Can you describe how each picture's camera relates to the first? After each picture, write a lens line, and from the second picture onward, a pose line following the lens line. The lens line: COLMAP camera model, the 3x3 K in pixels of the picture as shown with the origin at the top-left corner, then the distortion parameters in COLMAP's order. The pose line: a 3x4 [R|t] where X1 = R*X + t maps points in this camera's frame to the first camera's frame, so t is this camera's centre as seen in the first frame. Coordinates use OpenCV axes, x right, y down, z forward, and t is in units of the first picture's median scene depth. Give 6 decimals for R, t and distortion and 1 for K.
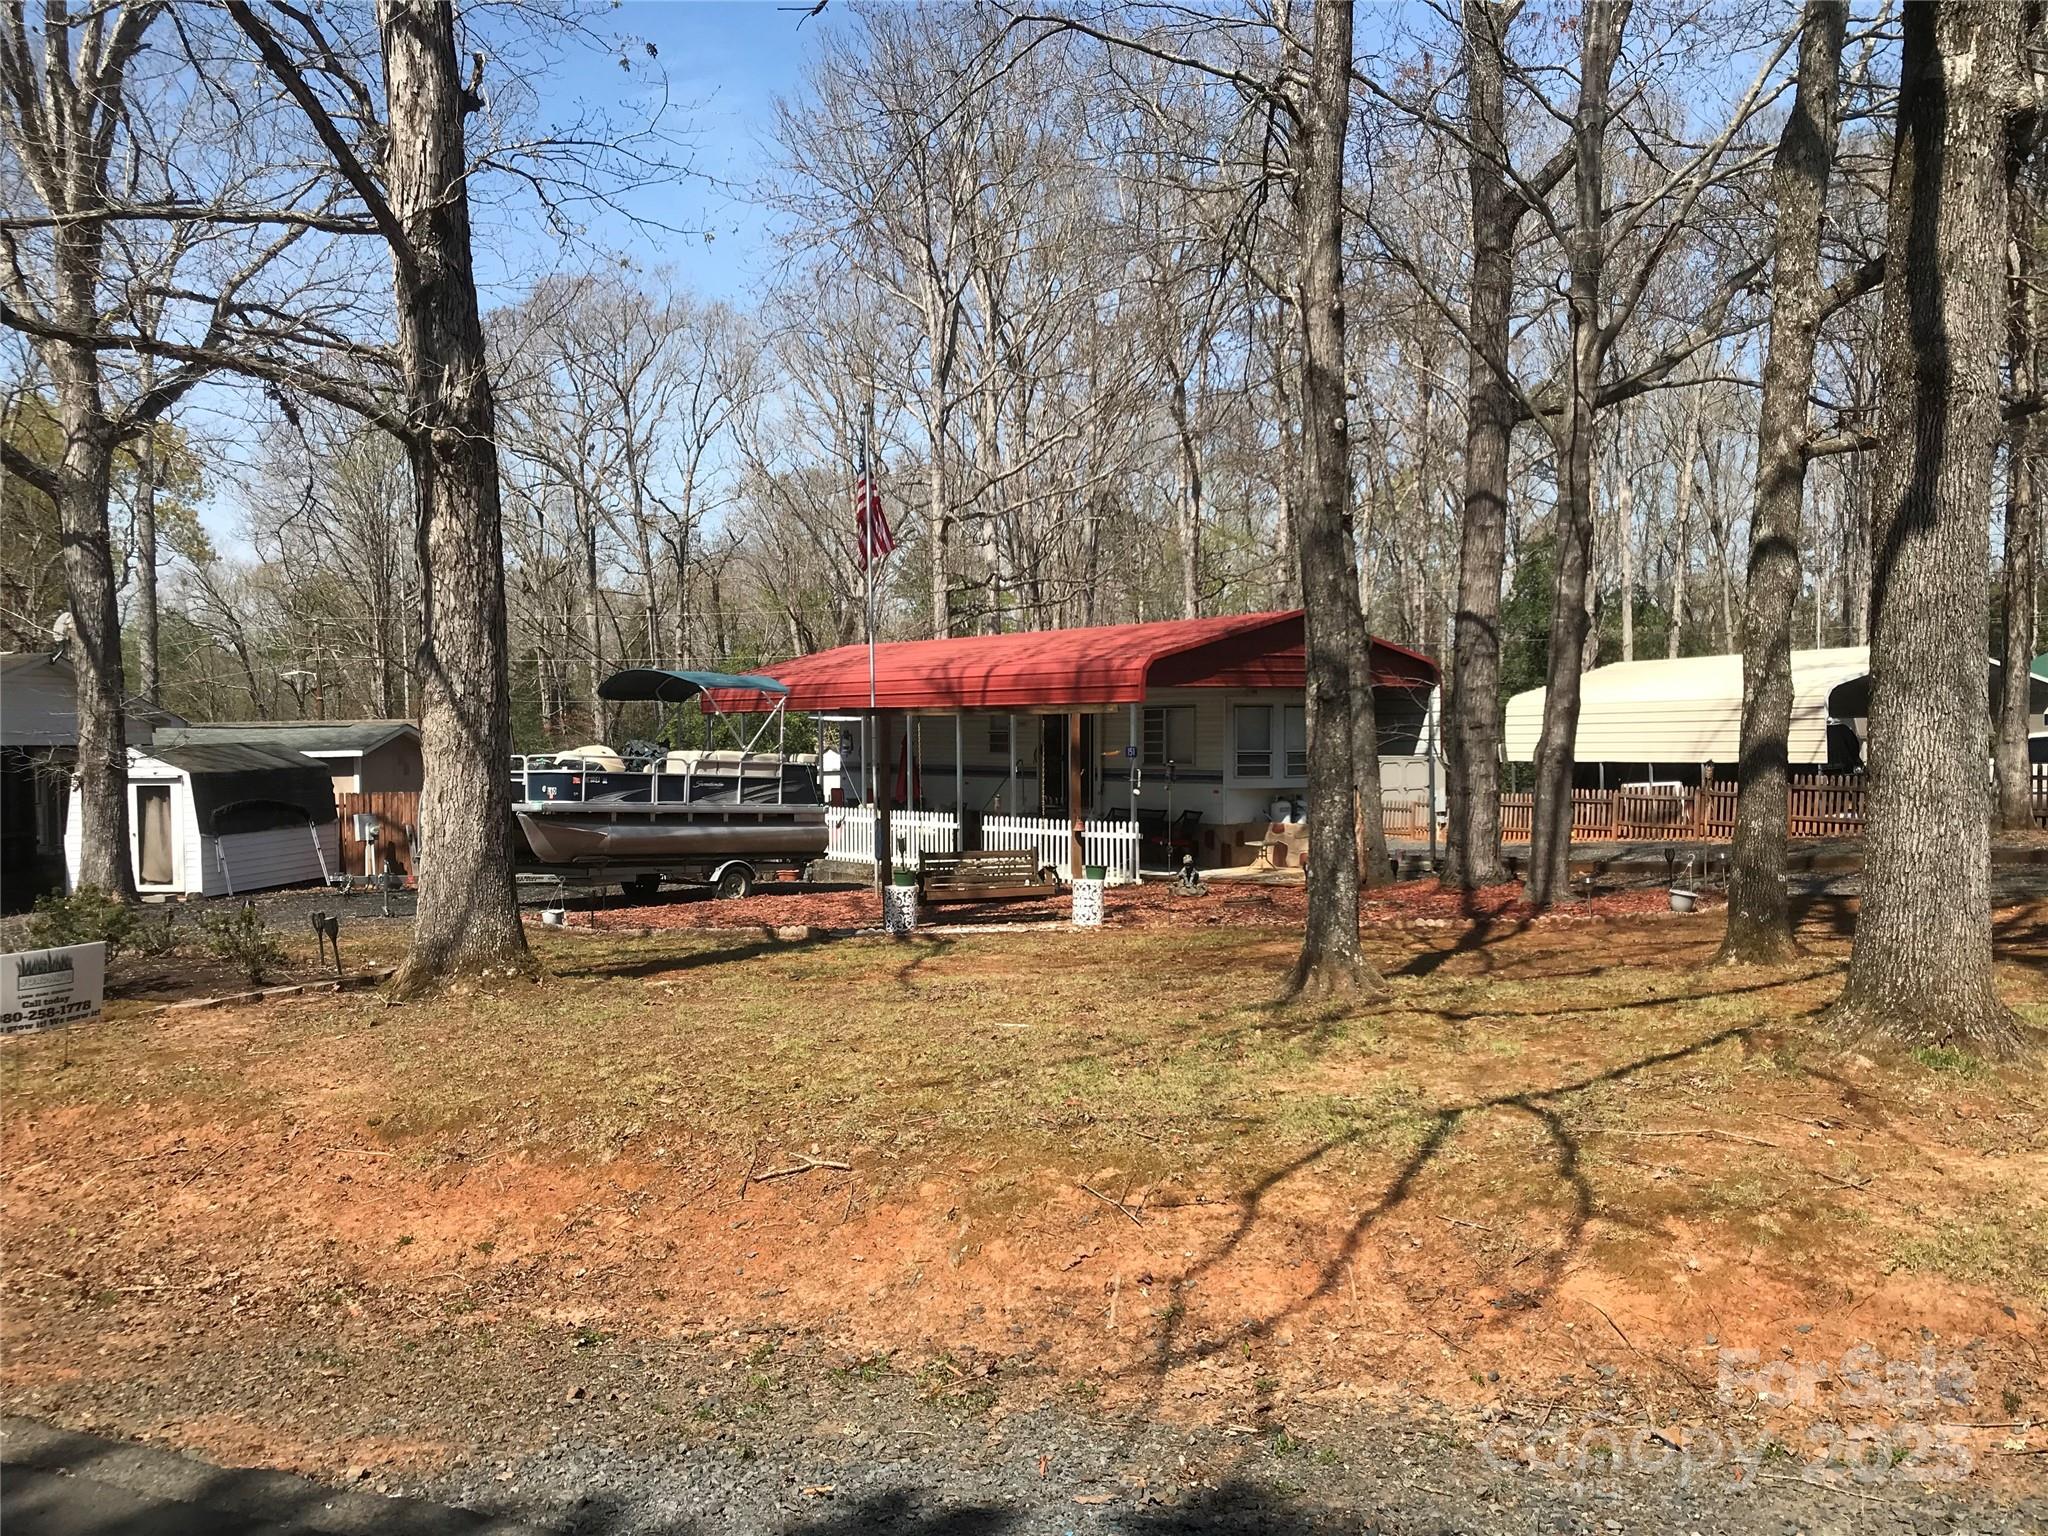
lens RADIAL K [[1720.2, 0, 1020.8], [0, 1720.2, 776.7], [0, 0, 1]] dist [0.055393, -0.073138]
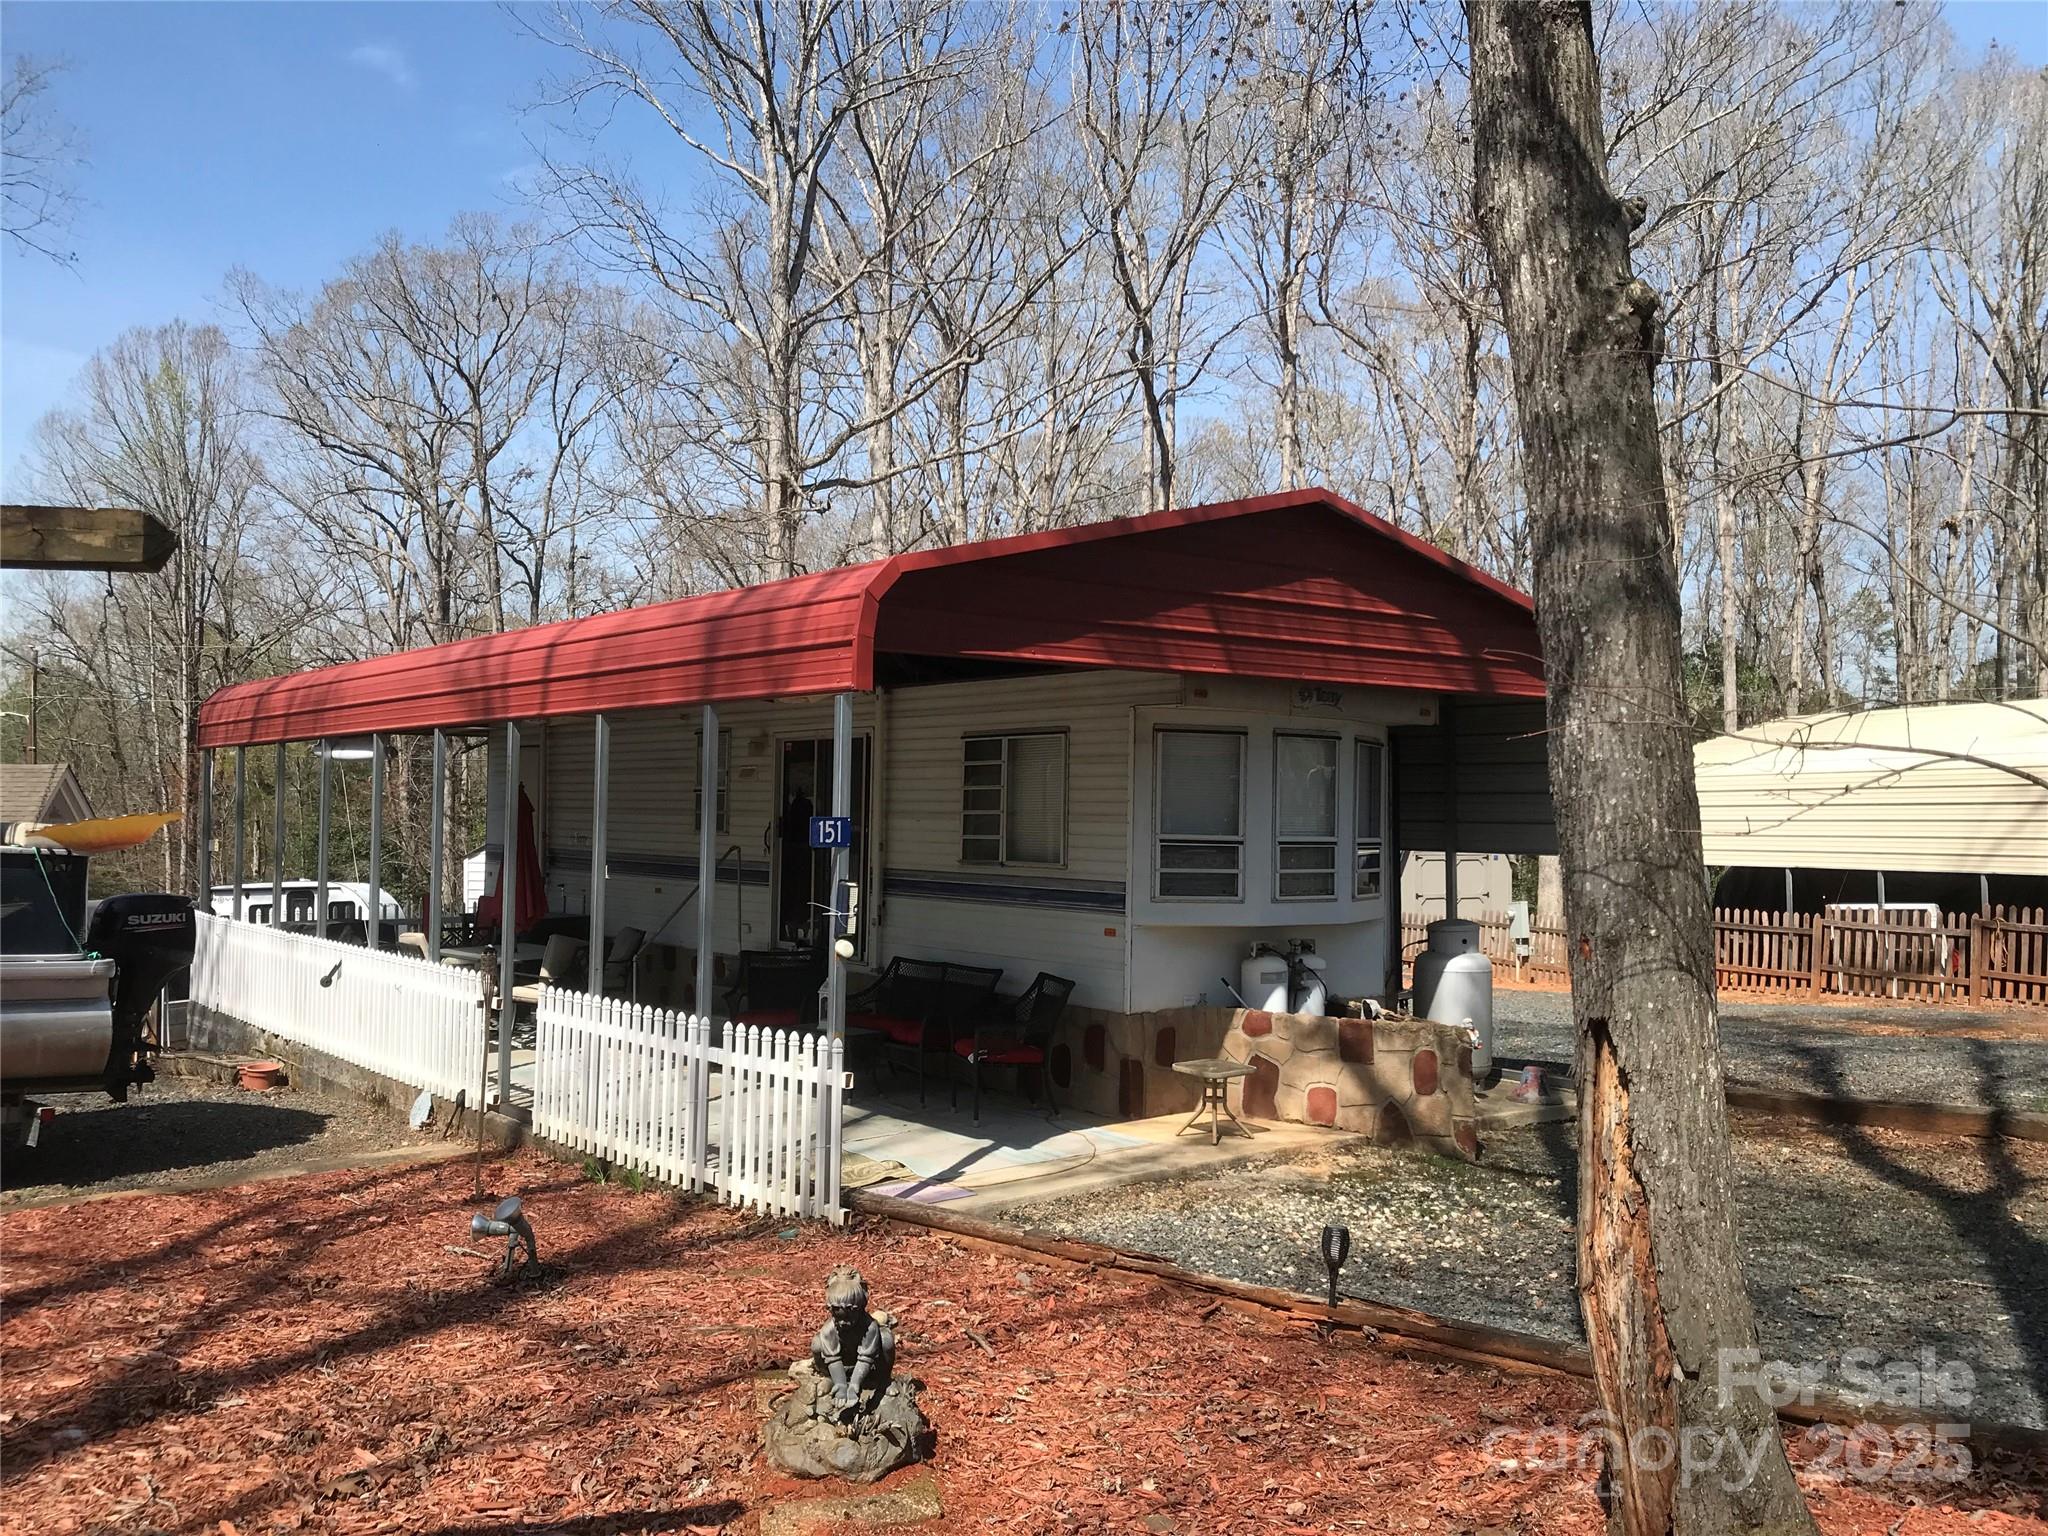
lens RADIAL K [[1720.2, 0, 1026.6], [0, 1720.2, 762.1], [0, 0, 1]] dist [0.055393, -0.073138]
pose [[0.999810, 0.019511, 0.000384, 0.064250], [-0.019458, 0.998180, -0.057082, -0.005884], [-0.001497, 0.057063, 0.998369, 0.403150]]
